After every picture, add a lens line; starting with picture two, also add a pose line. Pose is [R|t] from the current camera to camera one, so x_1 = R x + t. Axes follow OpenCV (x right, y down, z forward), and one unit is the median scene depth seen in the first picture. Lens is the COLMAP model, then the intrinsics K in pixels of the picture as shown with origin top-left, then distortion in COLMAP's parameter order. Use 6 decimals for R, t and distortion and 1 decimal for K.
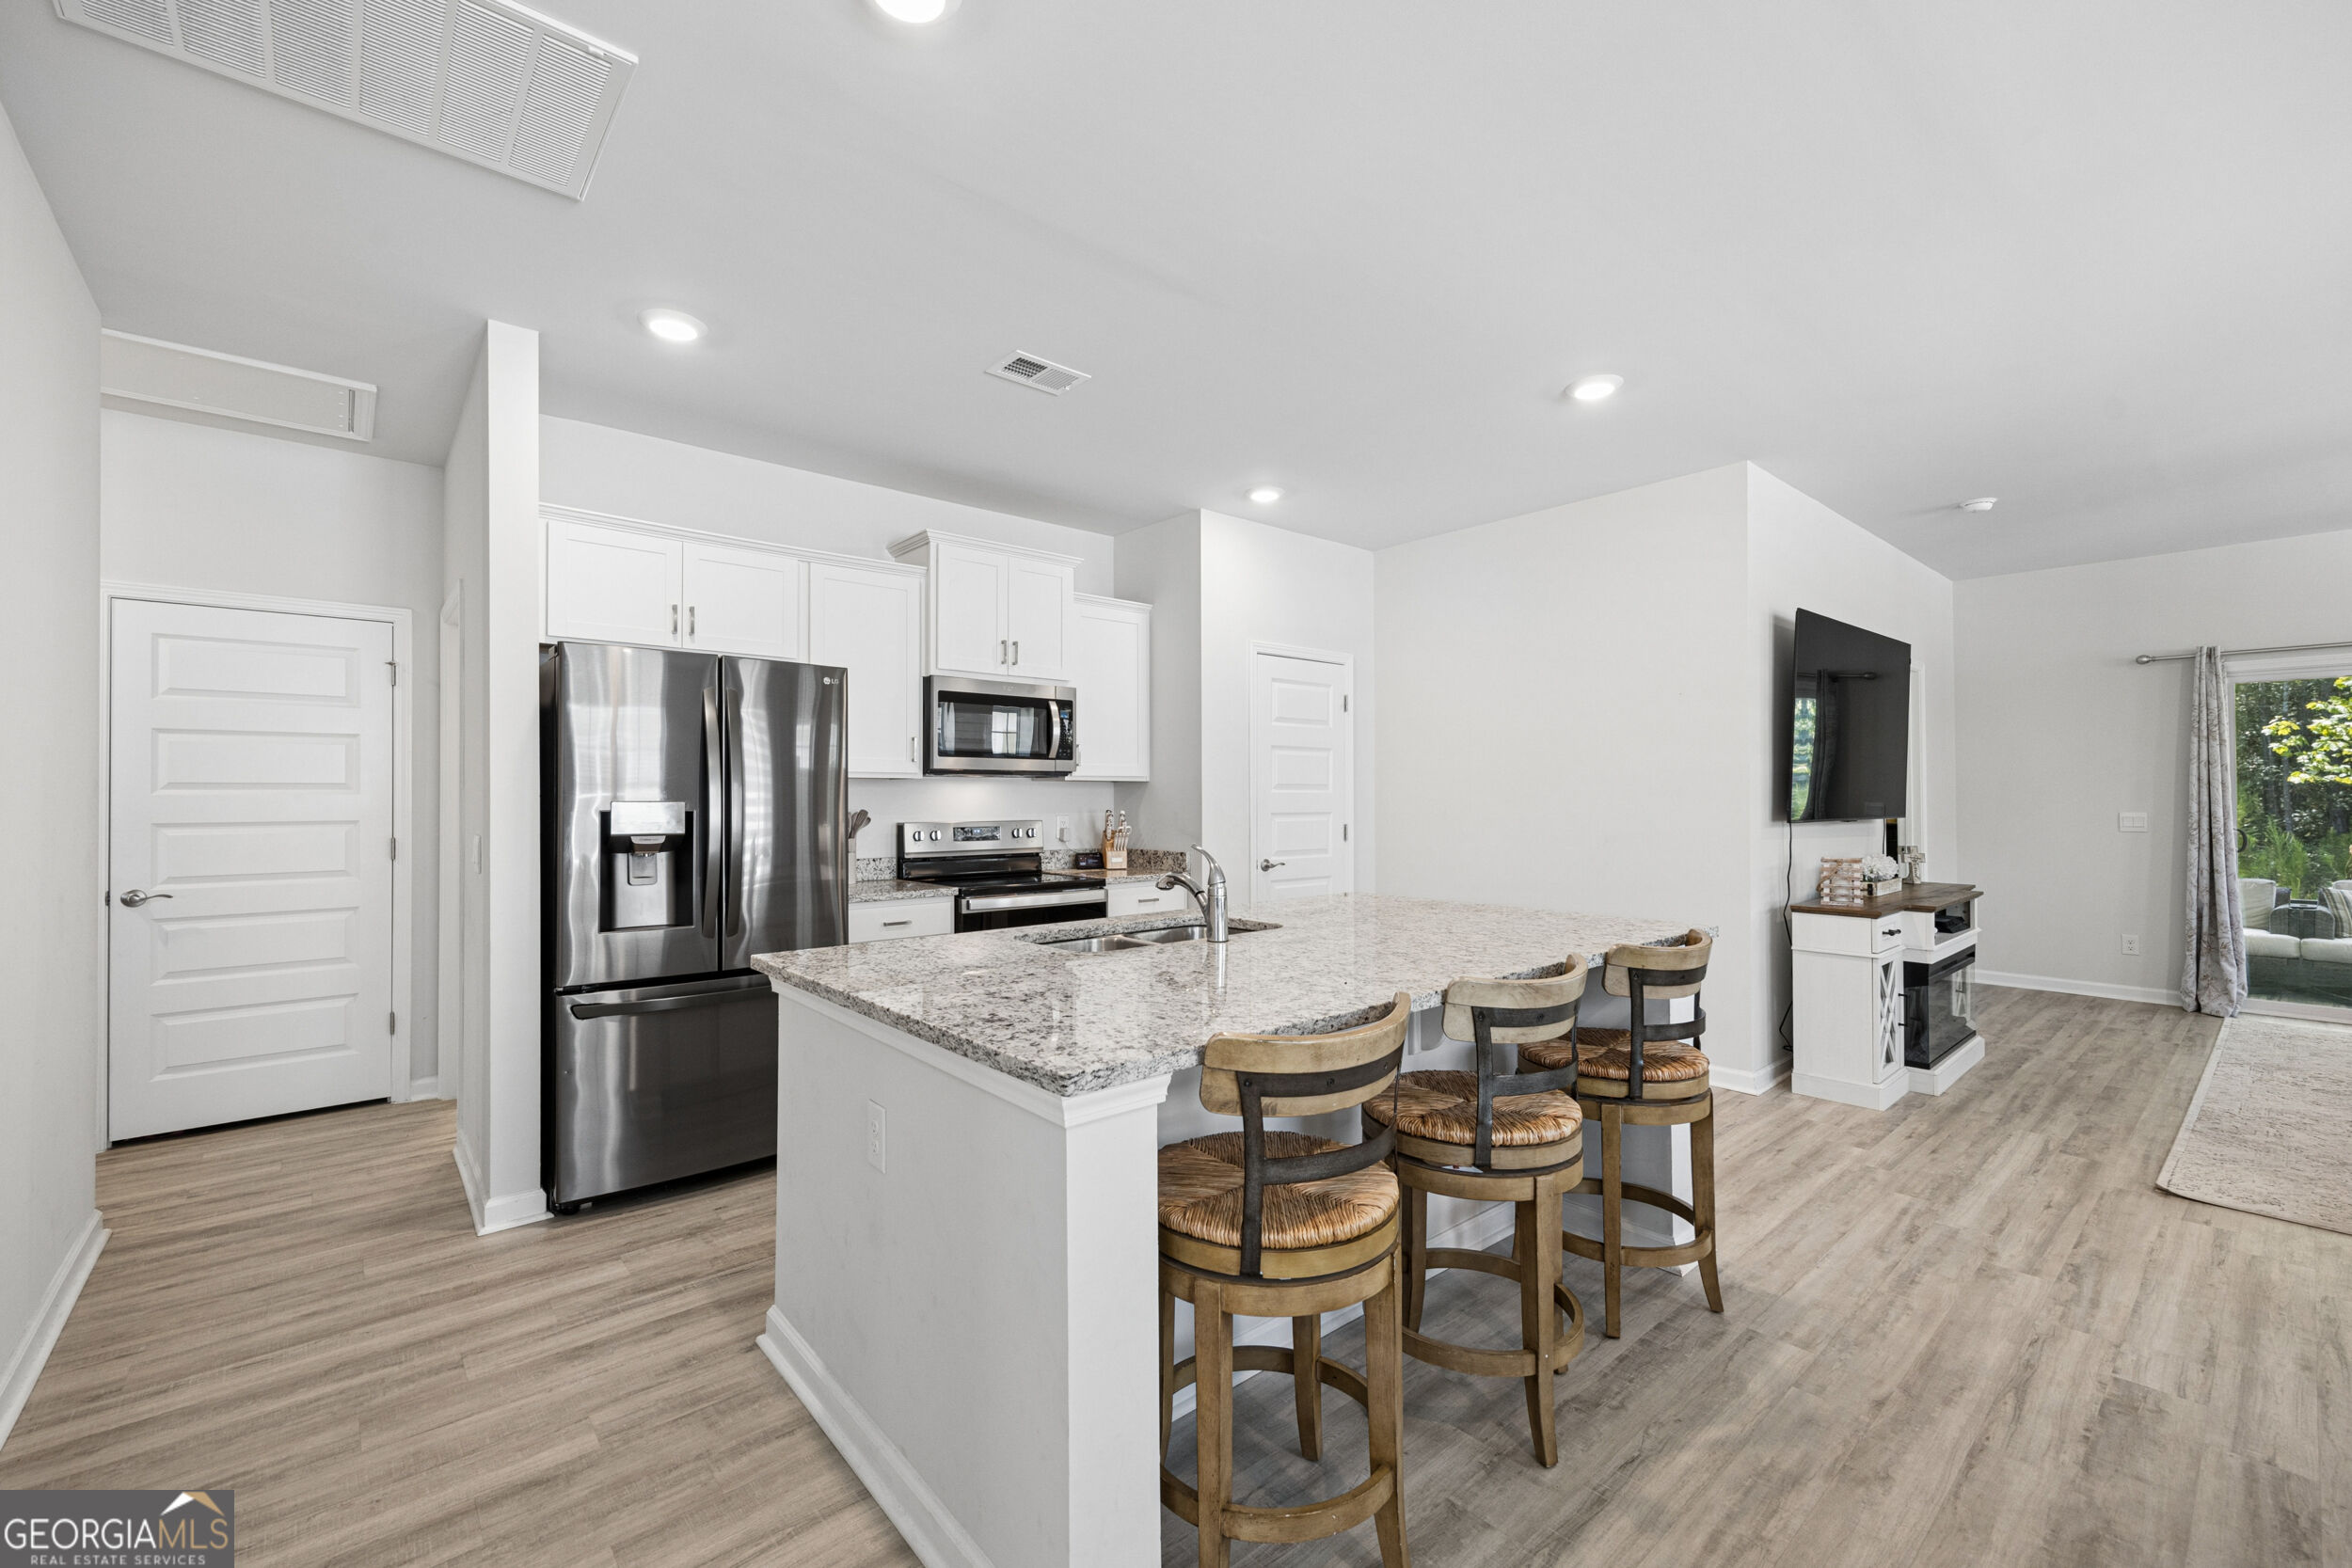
lens RADIAL K [[973.0, 0, 1168.1], [0, 973.0, 782.7], [0, 0, 1]] dist [0.000781, 0.000035]
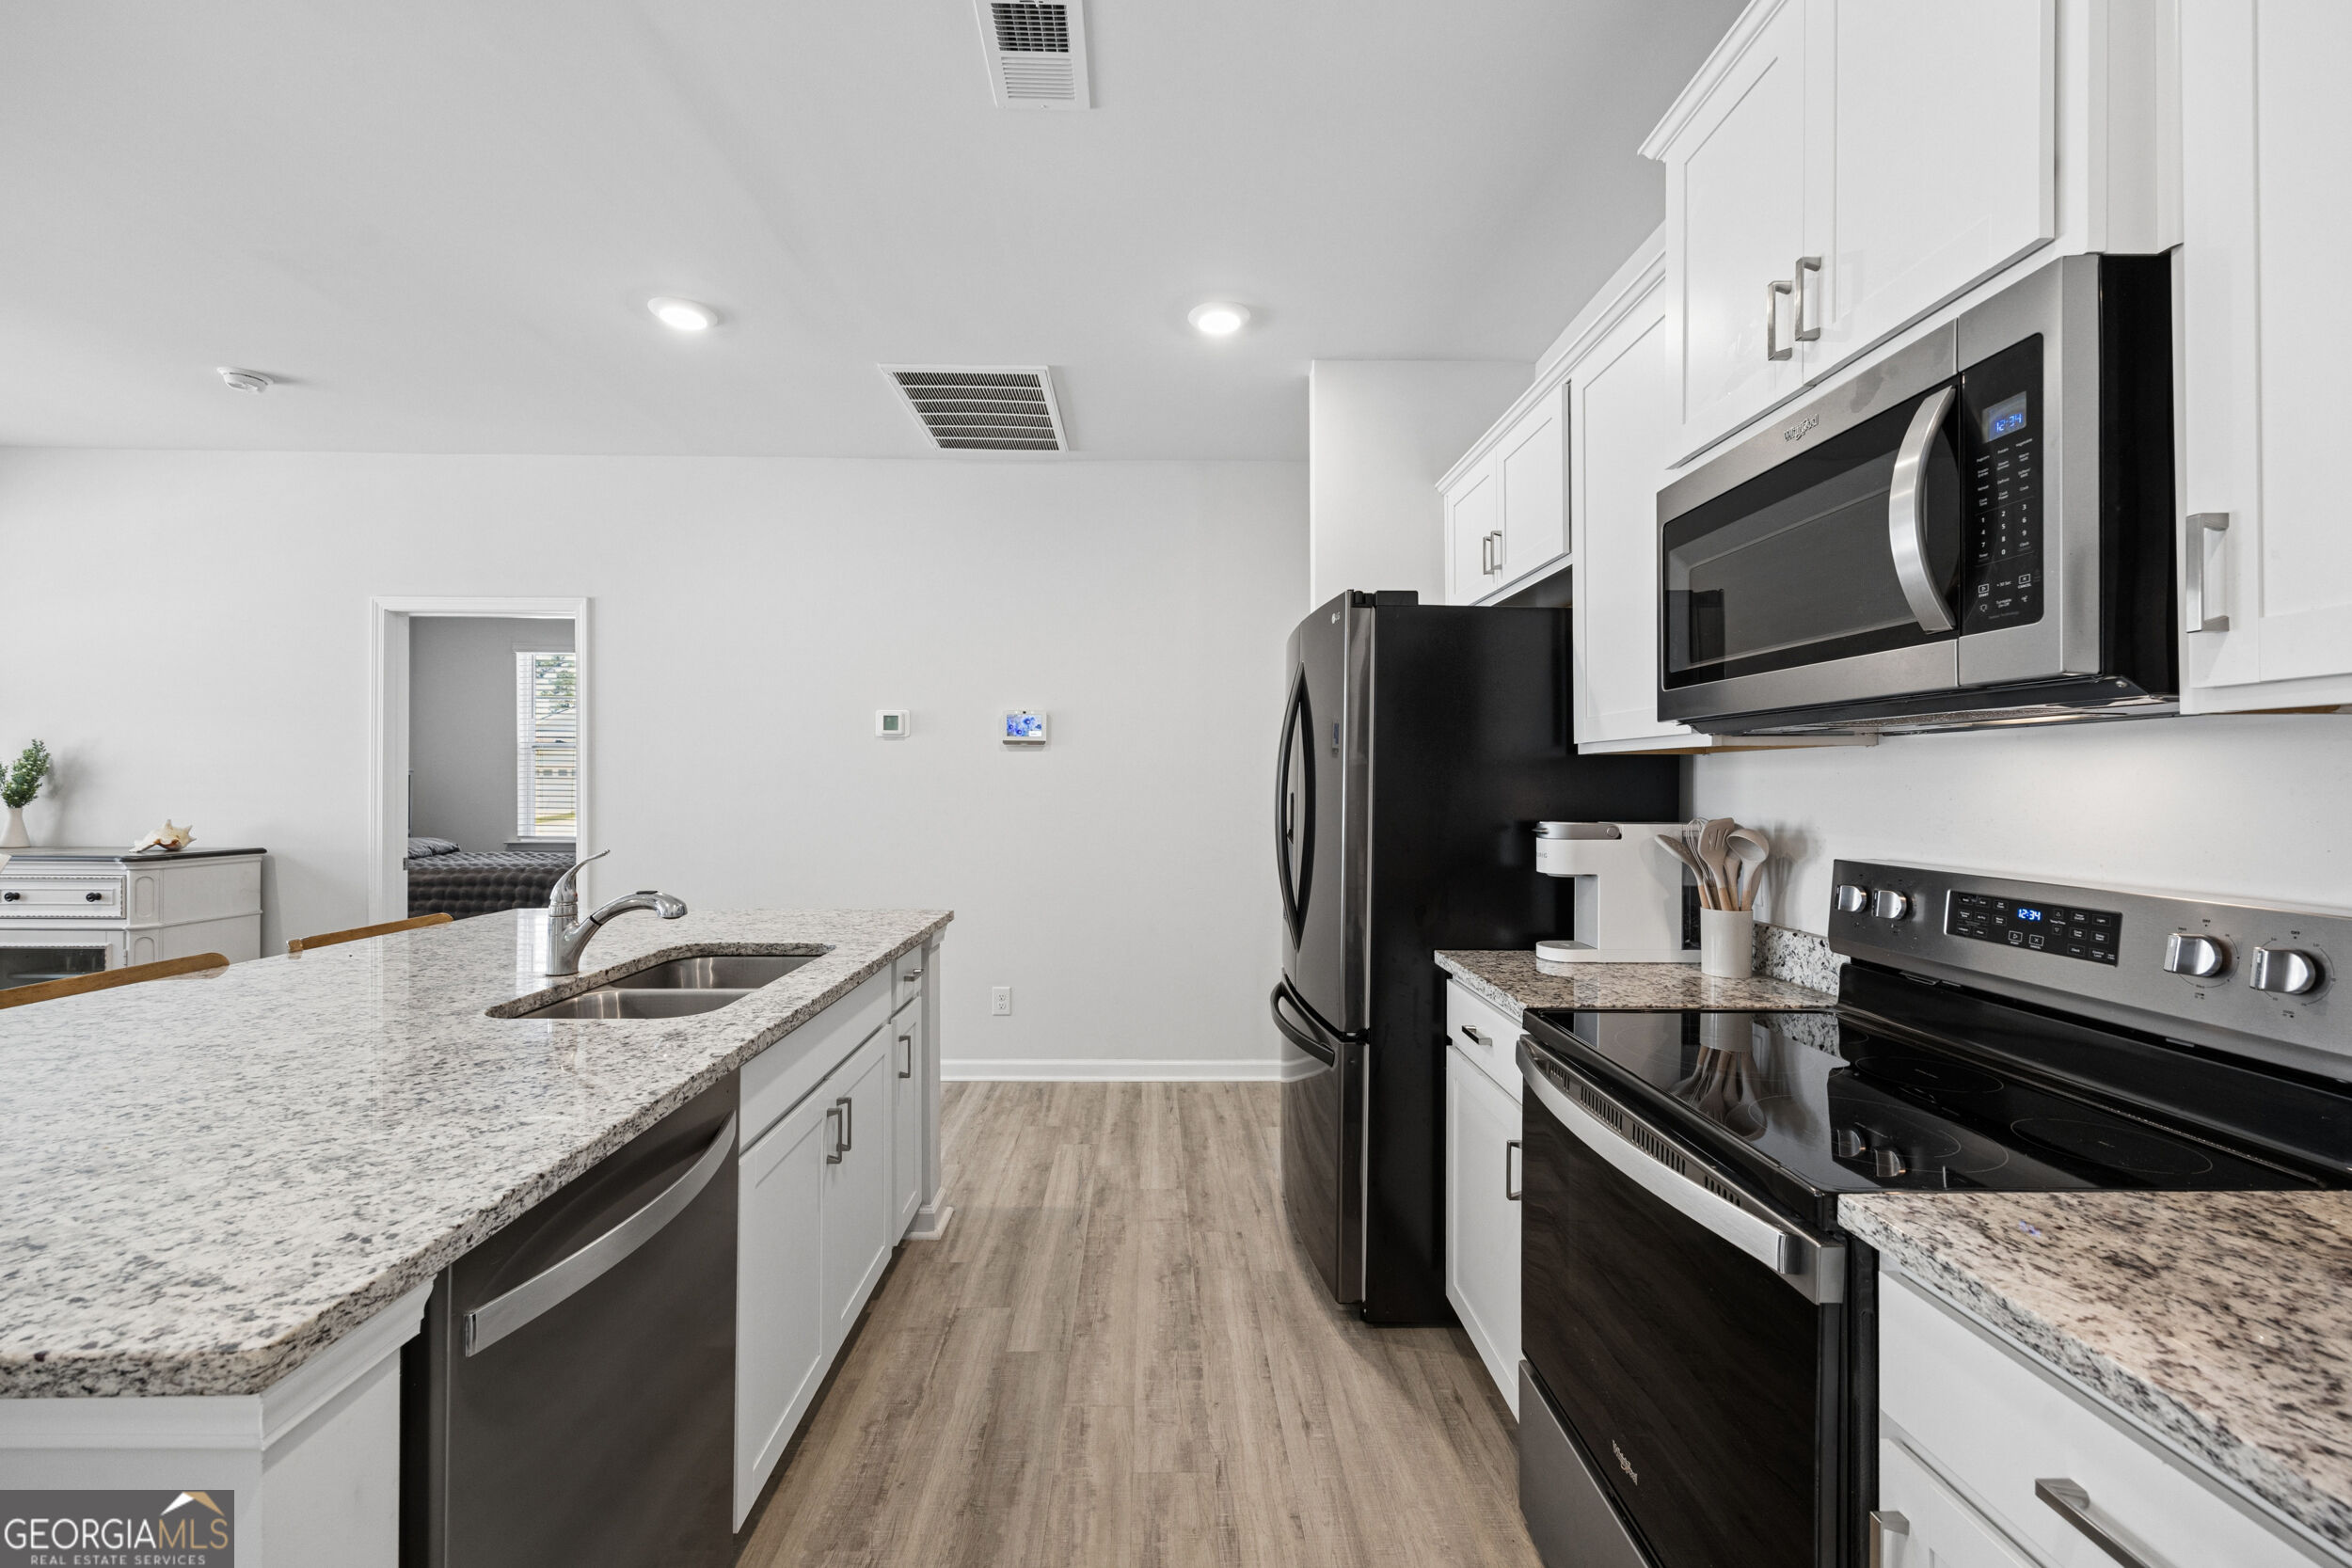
lens RADIAL K [[973.0, 0, 1169.7], [0, 973.0, 782.3], [0, 0, 1]] dist [0.000781, 0.000035]
pose [[-0.643705, -0.003846, -0.765264, 0.321004], [-0.001009, 0.999991, -0.004177, 0.024834], [0.765273, -0.001916, -0.643703, 1.809381]]
